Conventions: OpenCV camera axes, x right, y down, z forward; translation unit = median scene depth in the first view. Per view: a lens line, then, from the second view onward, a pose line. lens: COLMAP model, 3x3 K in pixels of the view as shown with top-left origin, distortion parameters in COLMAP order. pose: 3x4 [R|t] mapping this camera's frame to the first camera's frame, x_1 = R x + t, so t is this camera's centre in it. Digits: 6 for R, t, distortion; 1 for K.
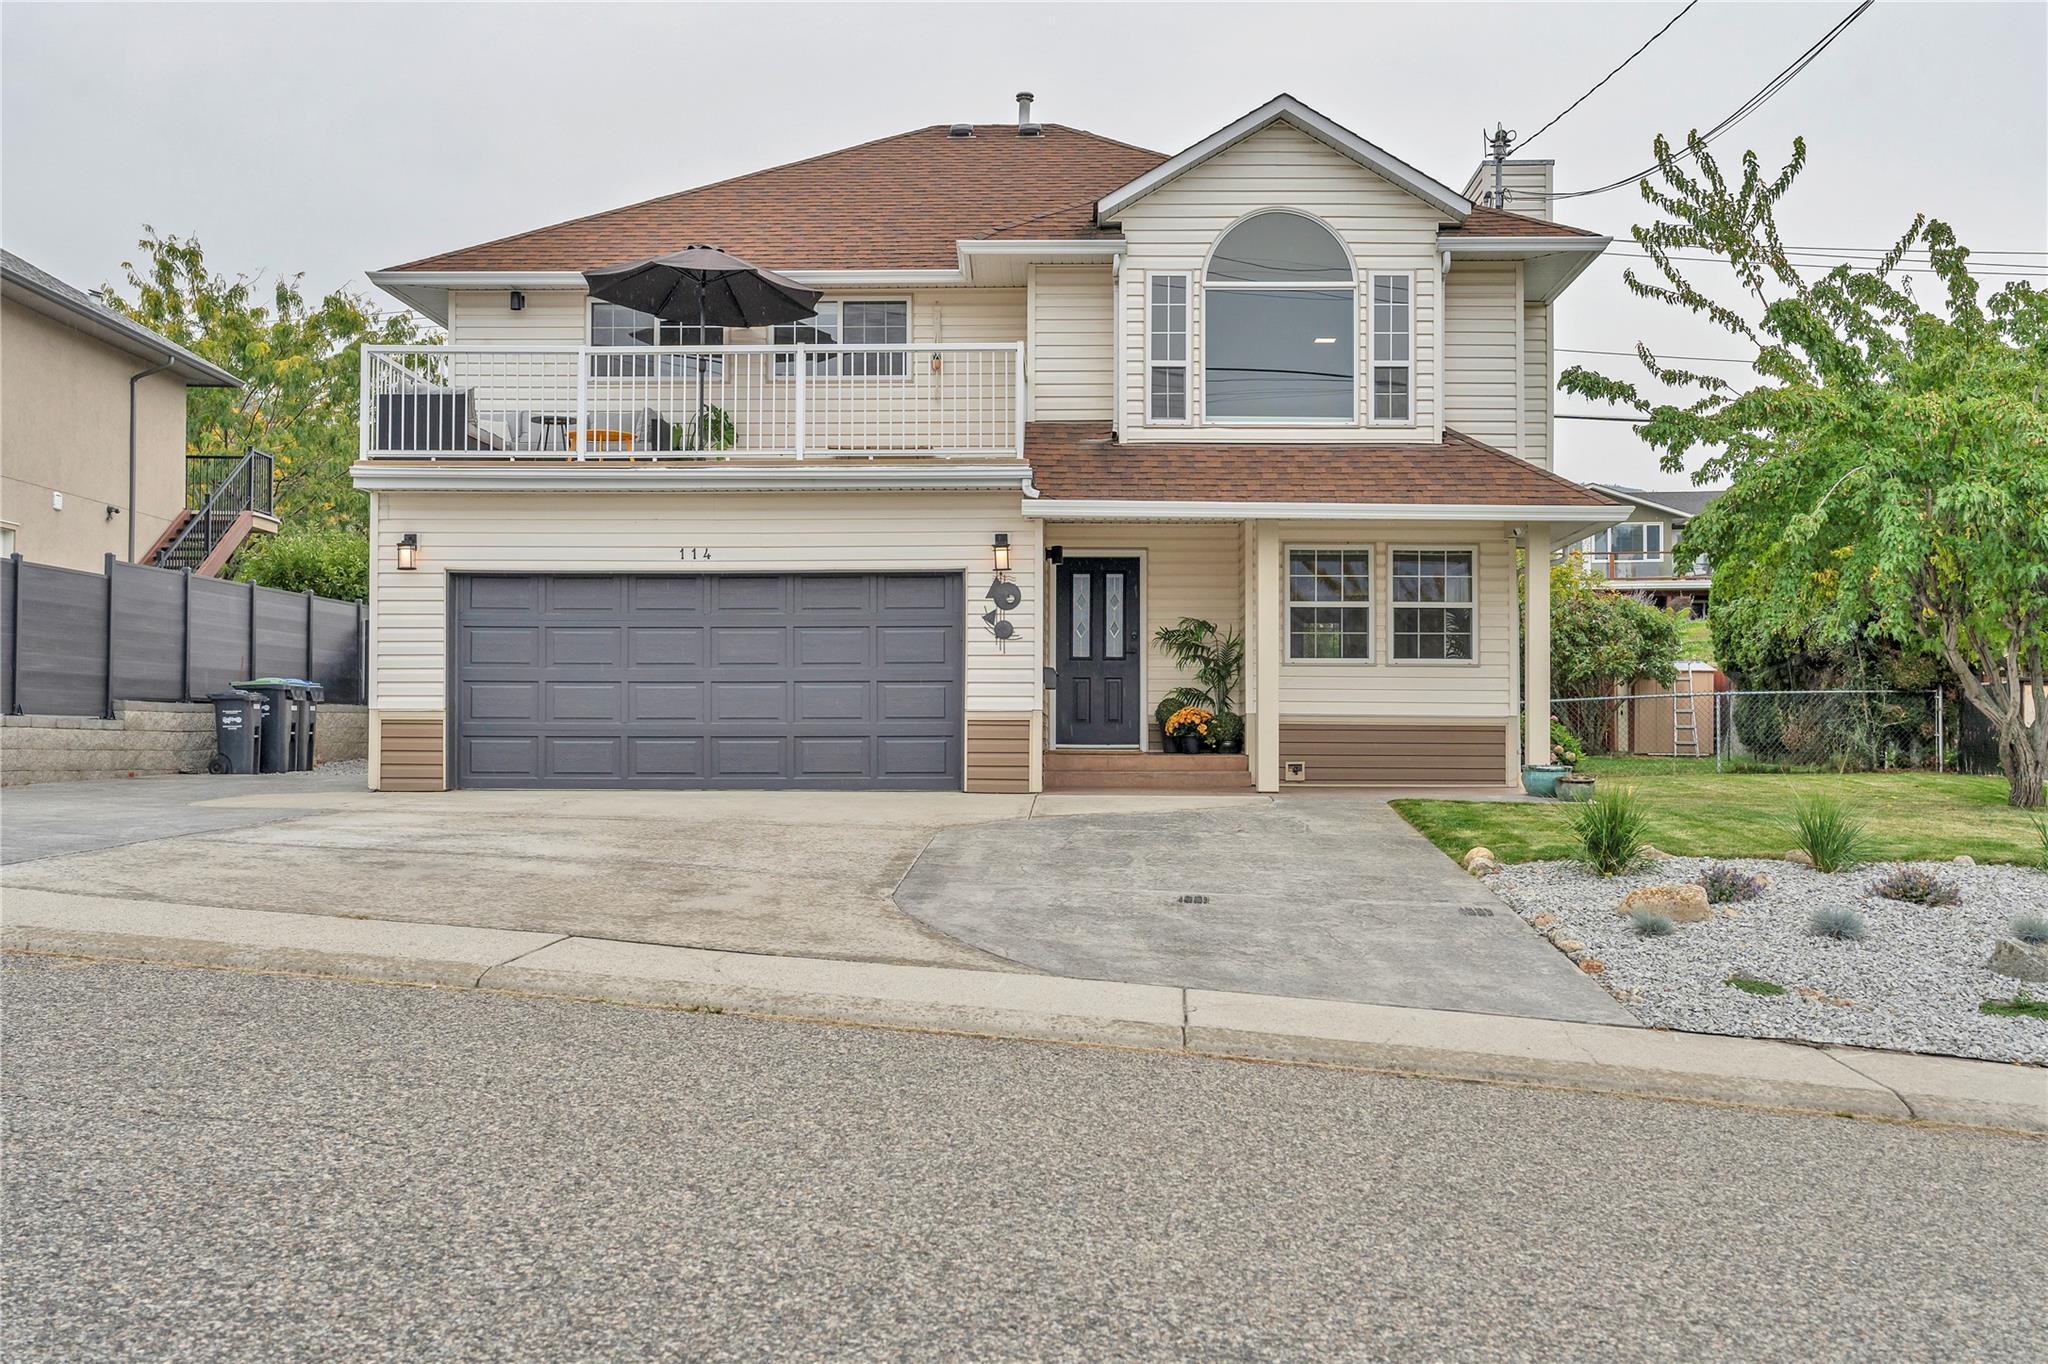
lens RADIAL K [[2051.9, 0, 1024.0], [0, 2051.9, 682.0], [0, 0, 1]] dist [0.003327, 0.004712]
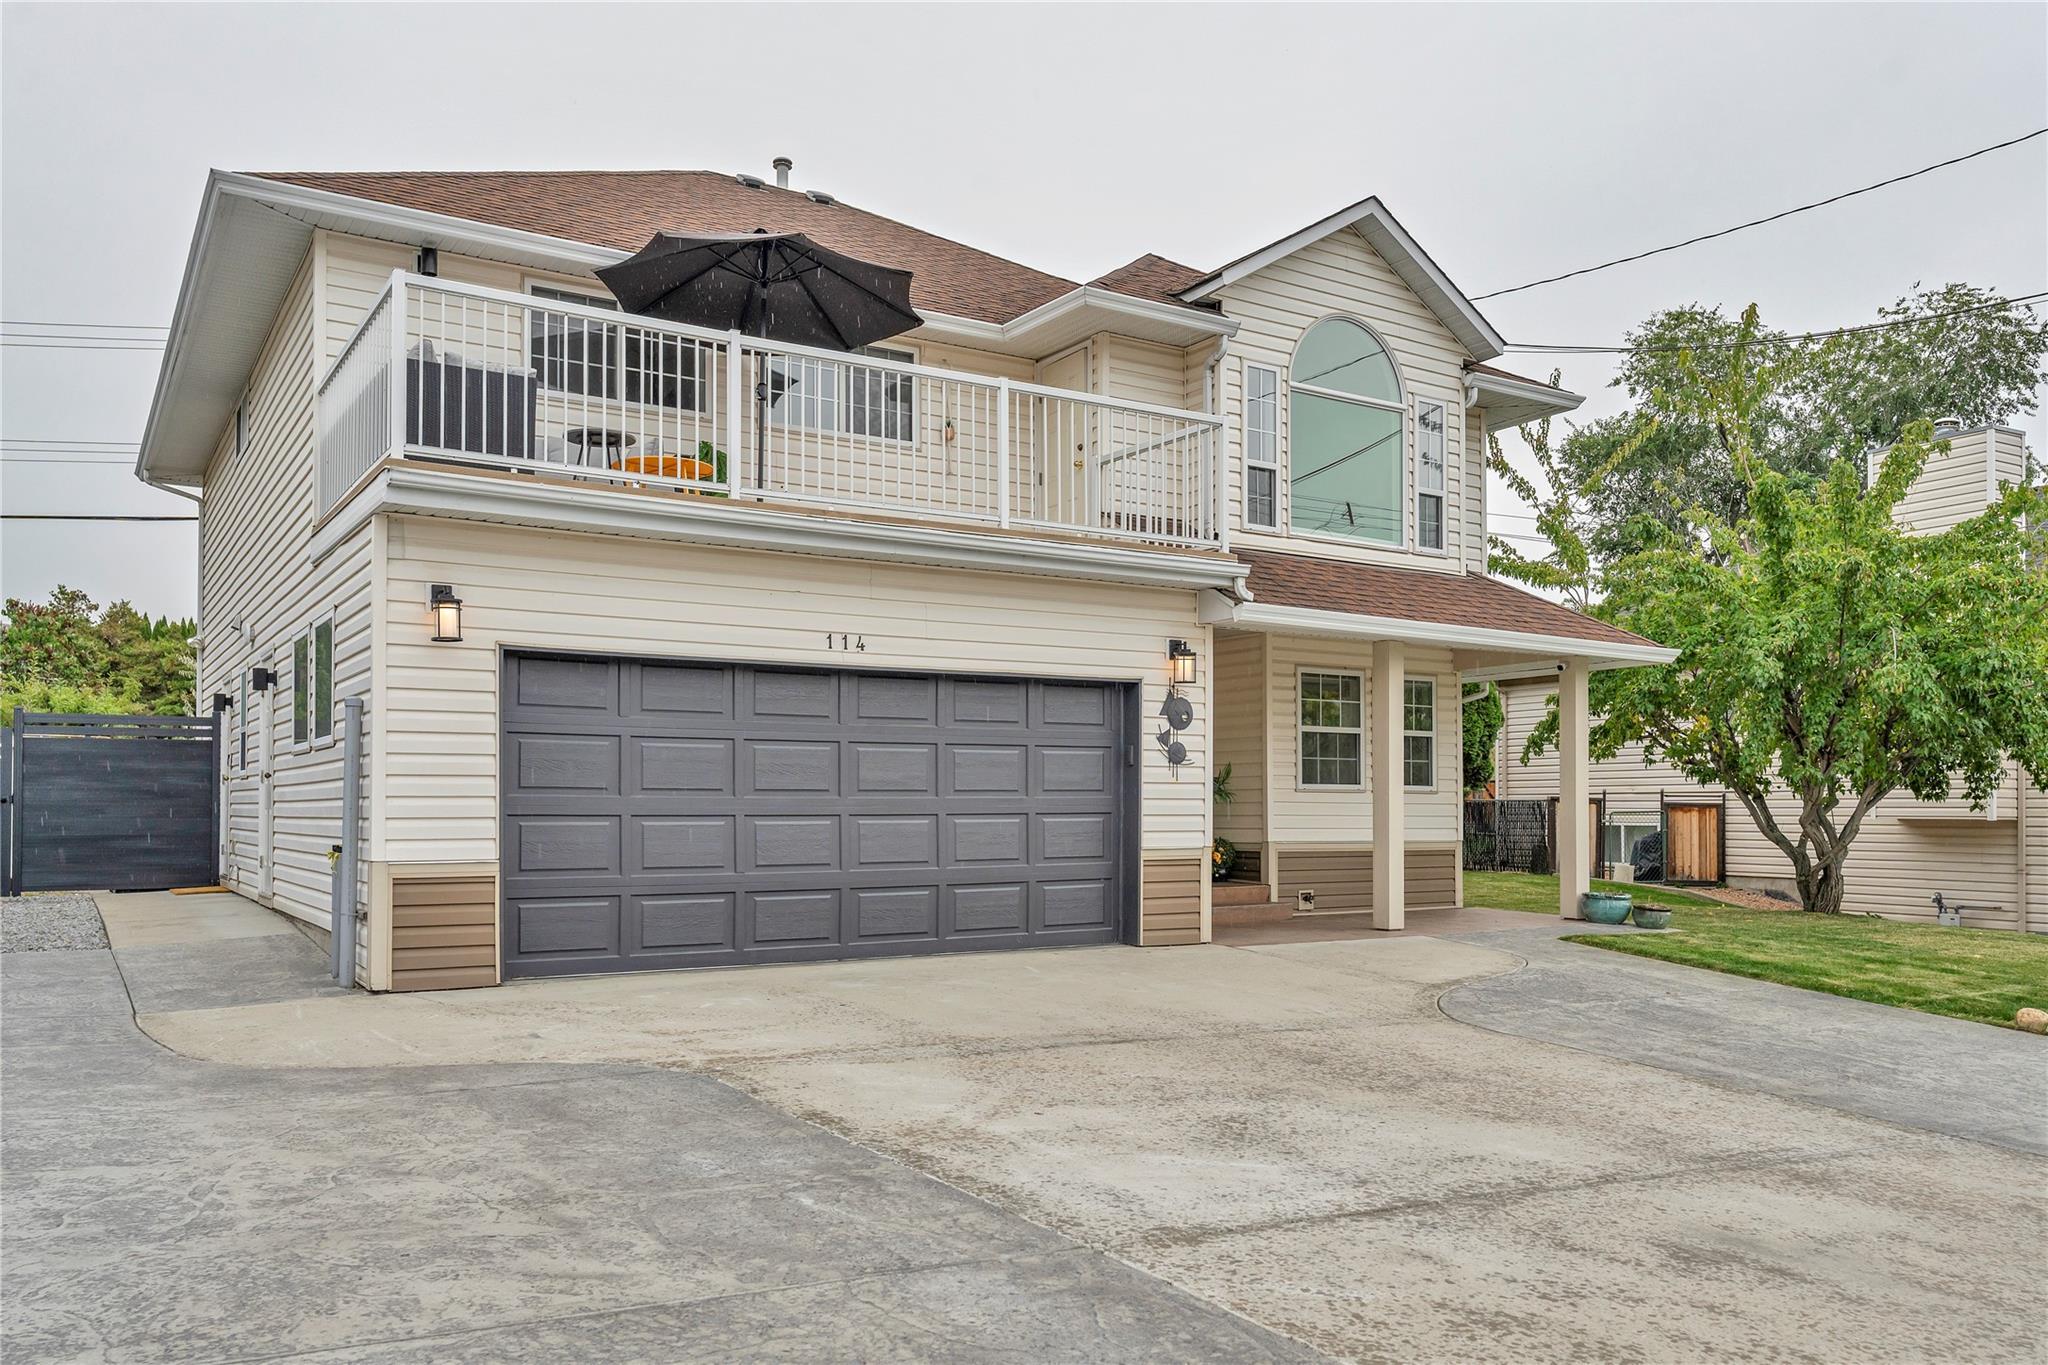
lens RADIAL K [[1535.0, 0, 1023.6], [0, 1535.0, 787.3], [0, 0, 1]] dist [0.006217, -0.002794]
pose [[0.828781, 0.005220, 0.559549, -0.402738], [-0.012803, 0.999872, 0.009636, -0.015899], [-0.559427, -0.015150, 0.828741, 0.487941]]
